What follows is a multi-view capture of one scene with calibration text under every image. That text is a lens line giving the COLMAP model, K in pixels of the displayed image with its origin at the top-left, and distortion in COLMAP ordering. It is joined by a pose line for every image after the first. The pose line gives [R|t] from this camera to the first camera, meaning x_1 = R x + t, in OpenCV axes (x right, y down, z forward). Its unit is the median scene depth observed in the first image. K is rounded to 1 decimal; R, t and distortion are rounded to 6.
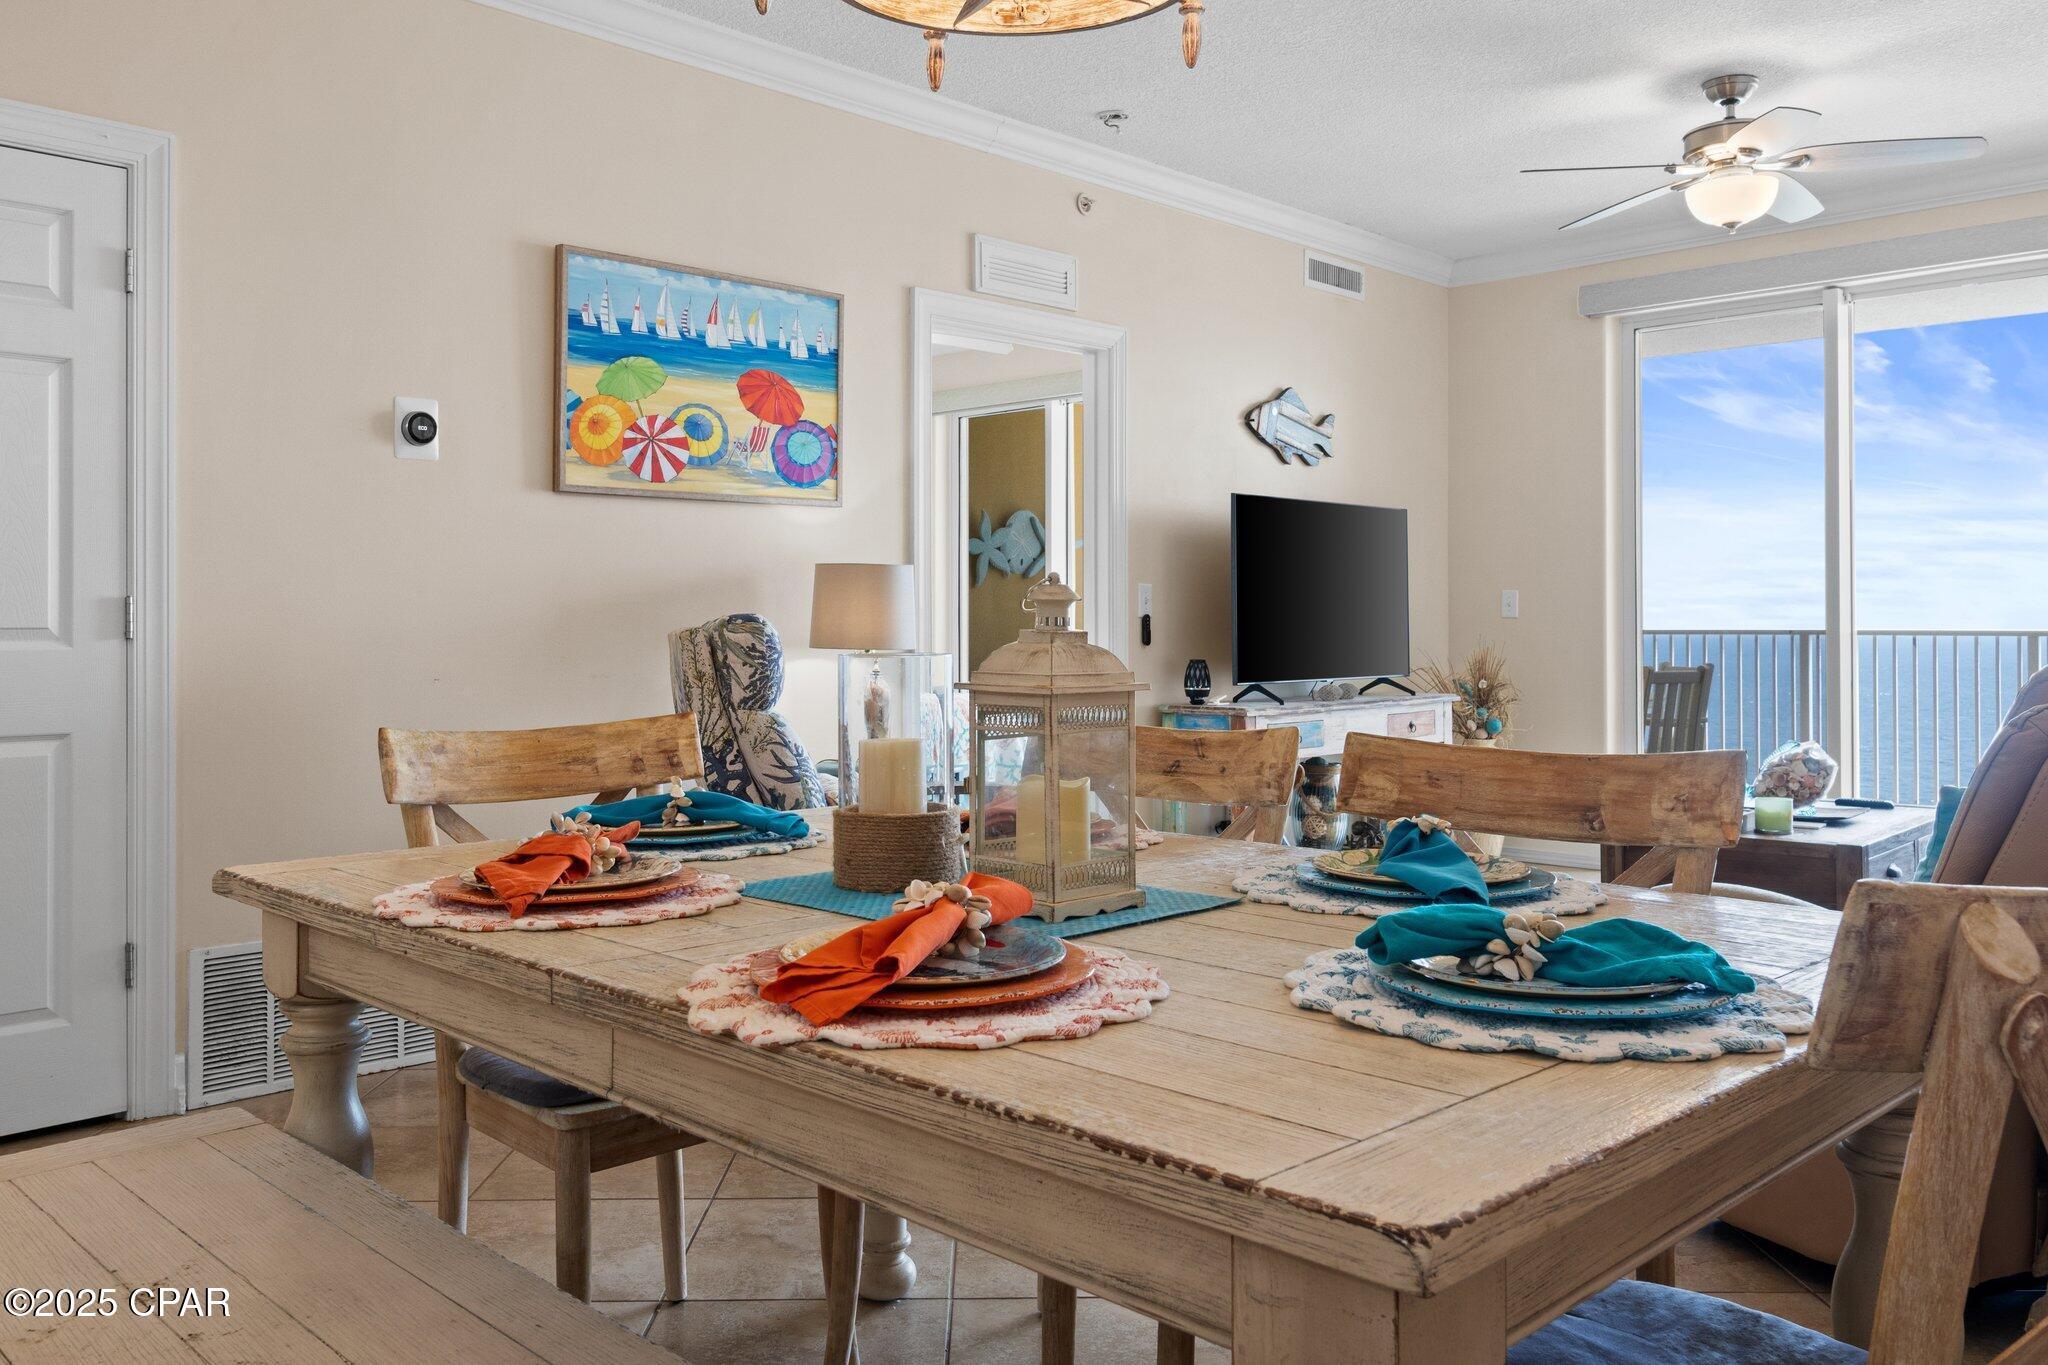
lens RADIAL K [[1630.8, 0, 1007.4], [0, 1630.8, 624.5], [0, 0, 1]] dist [-0.013807, 0.002424]
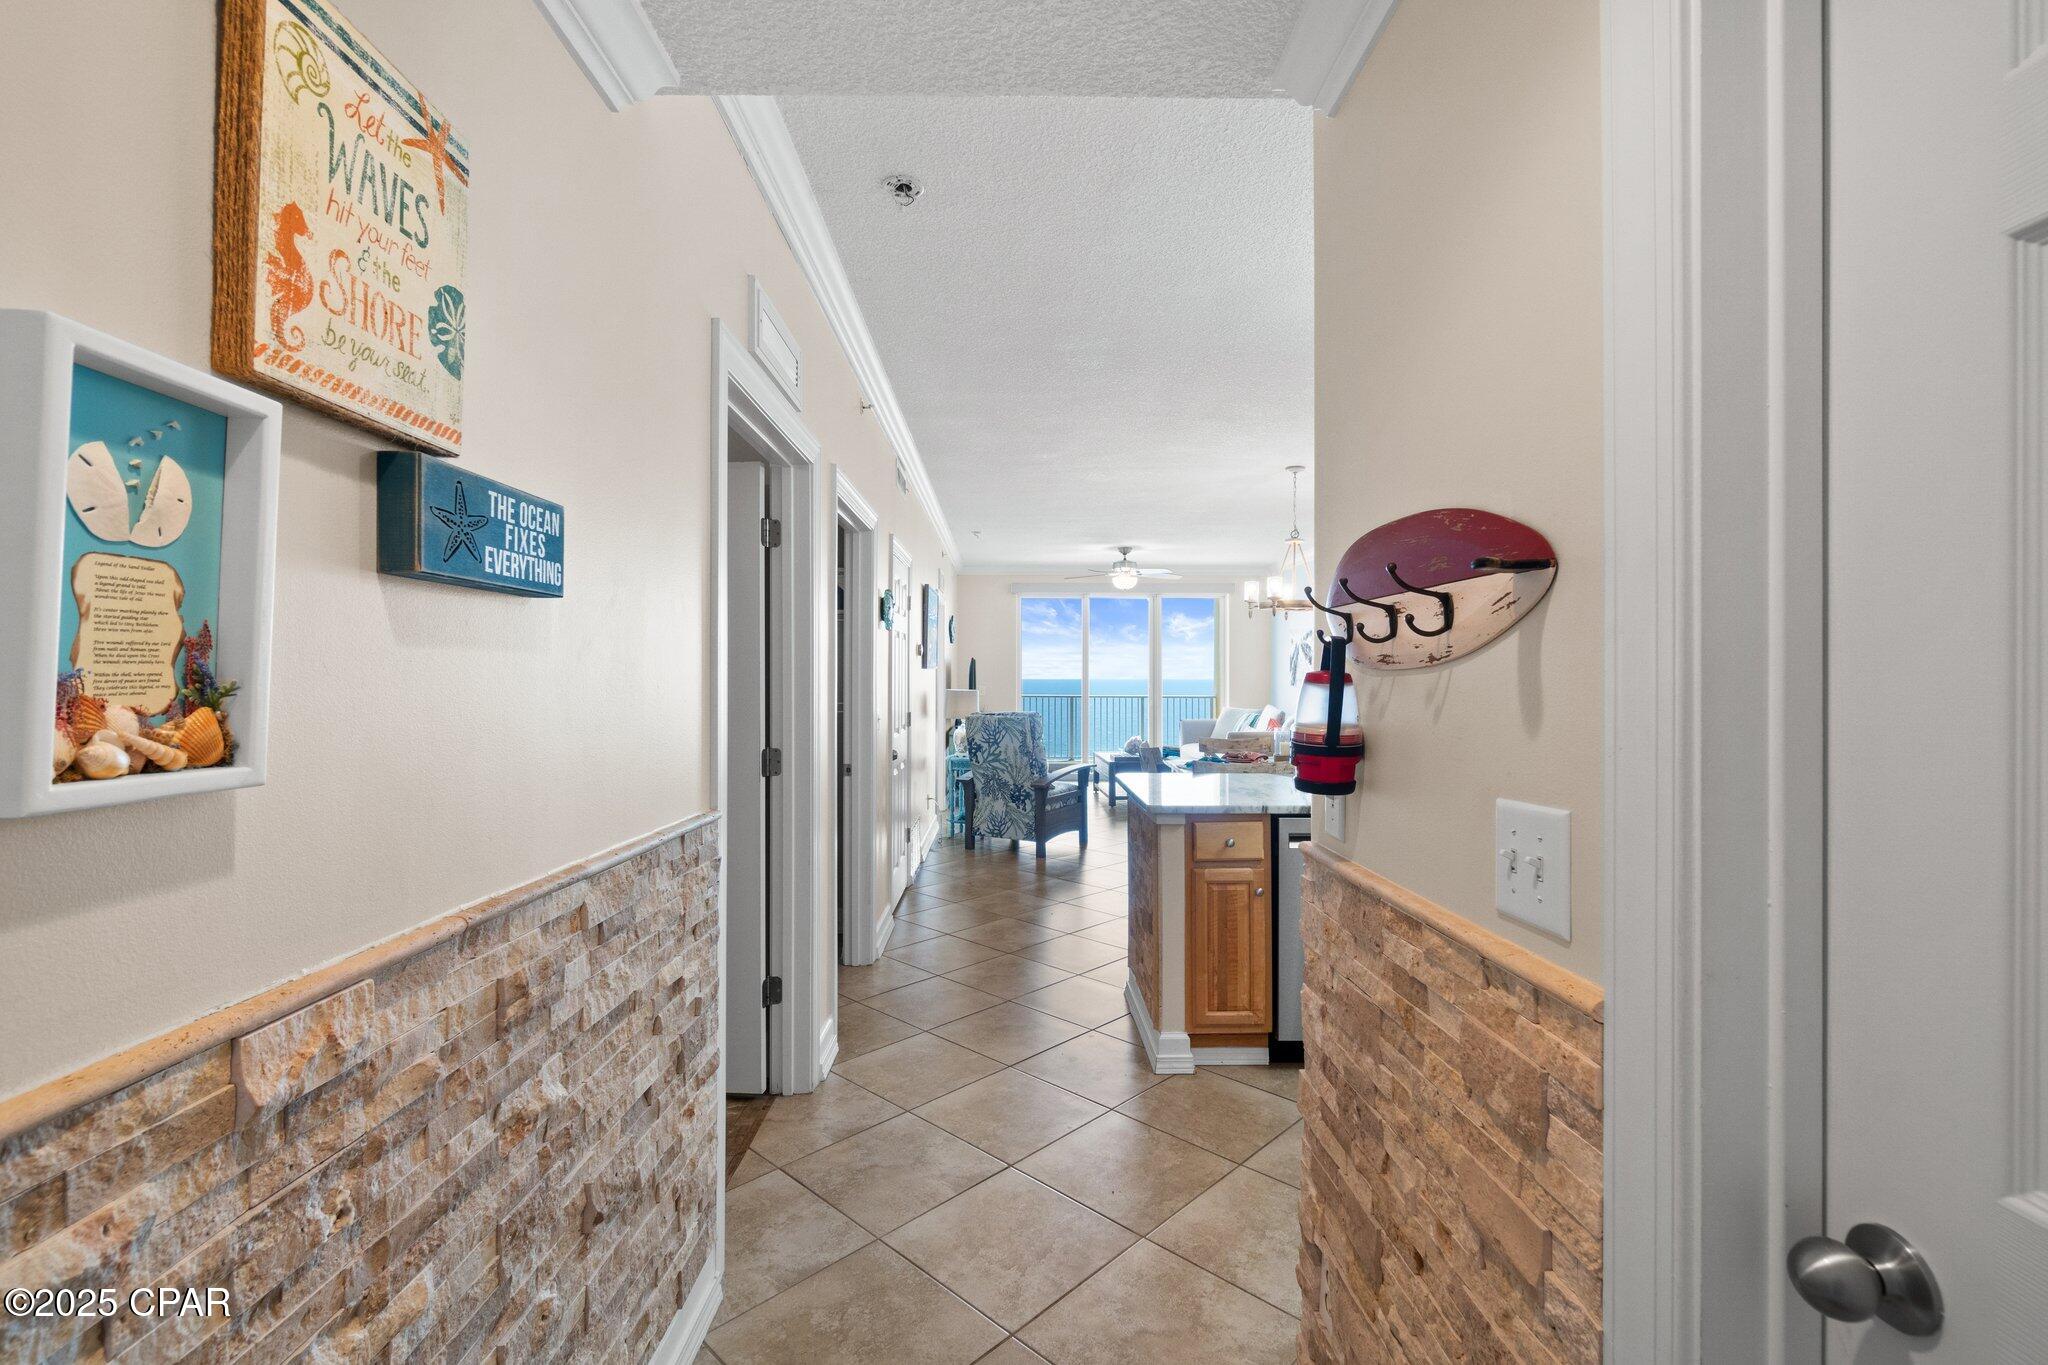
lens RADIAL K [[899.1, 0, 1019.2], [0, 899.1, 666.4], [0, 0, 1]] dist [0.000864, -0.001165]
pose [[0.702999, 0.007582, 0.711150, -0.874996], [-0.003122, 0.999966, -0.007574, -0.050219], [-0.711184, 0.003105, 0.702999, -0.162067]]
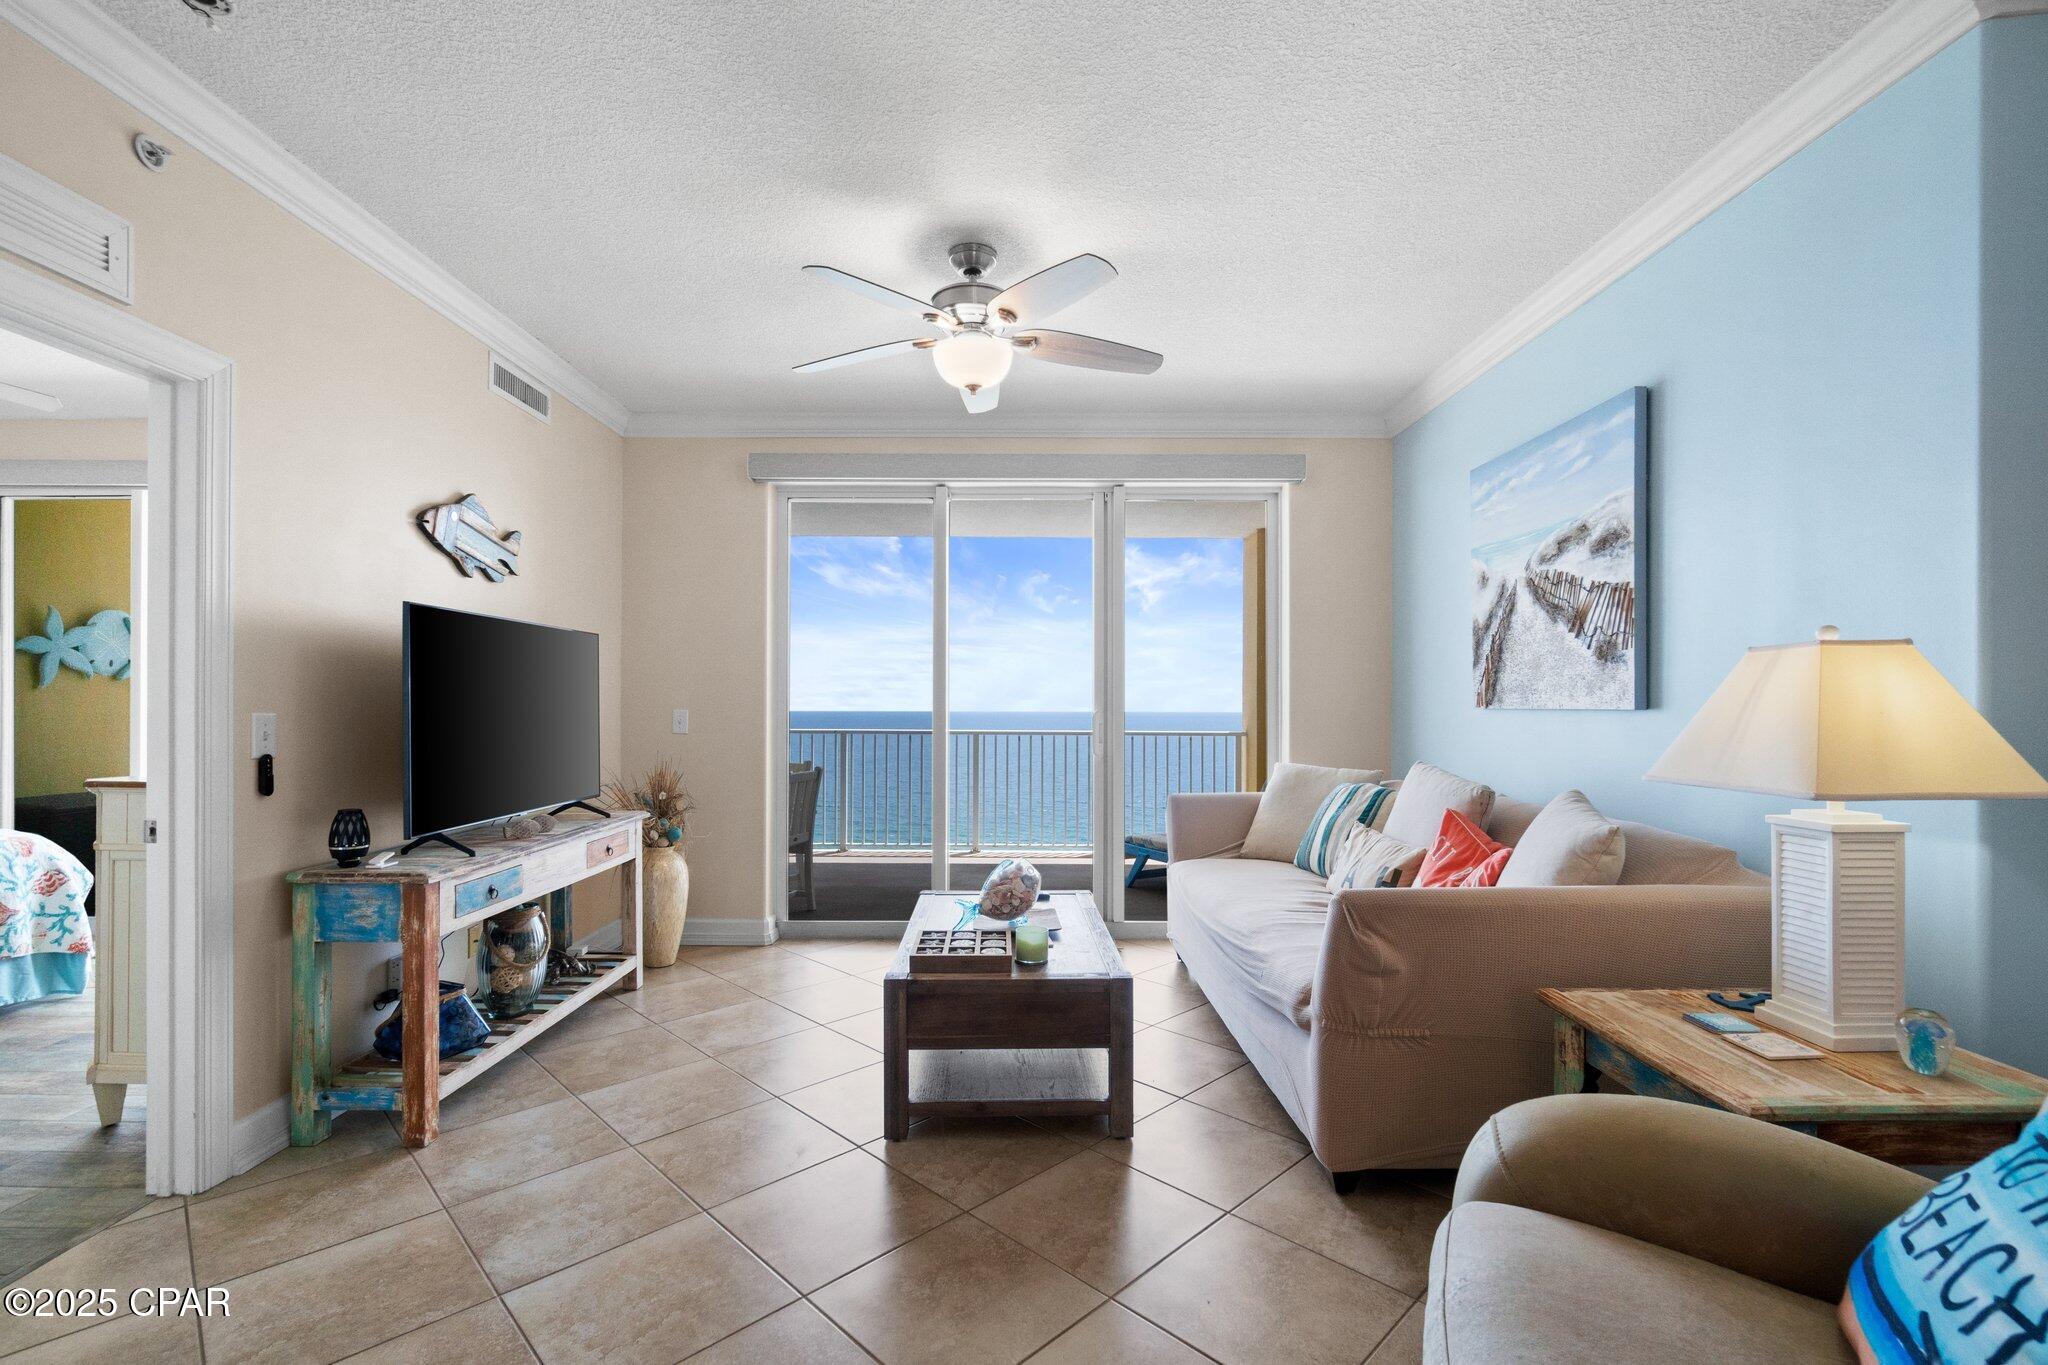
lens RADIAL K [[899.1, 0, 1017.5], [0, 899.1, 701.7], [0, 0, 1]] dist [0.000864, -0.001165]
pose [[0.716042, 0.005821, 0.698033, 0.042114], [-0.003384, 0.999982, -0.004867, -0.028010], [-0.698049, 0.001123, 0.716049, 0.442384]]
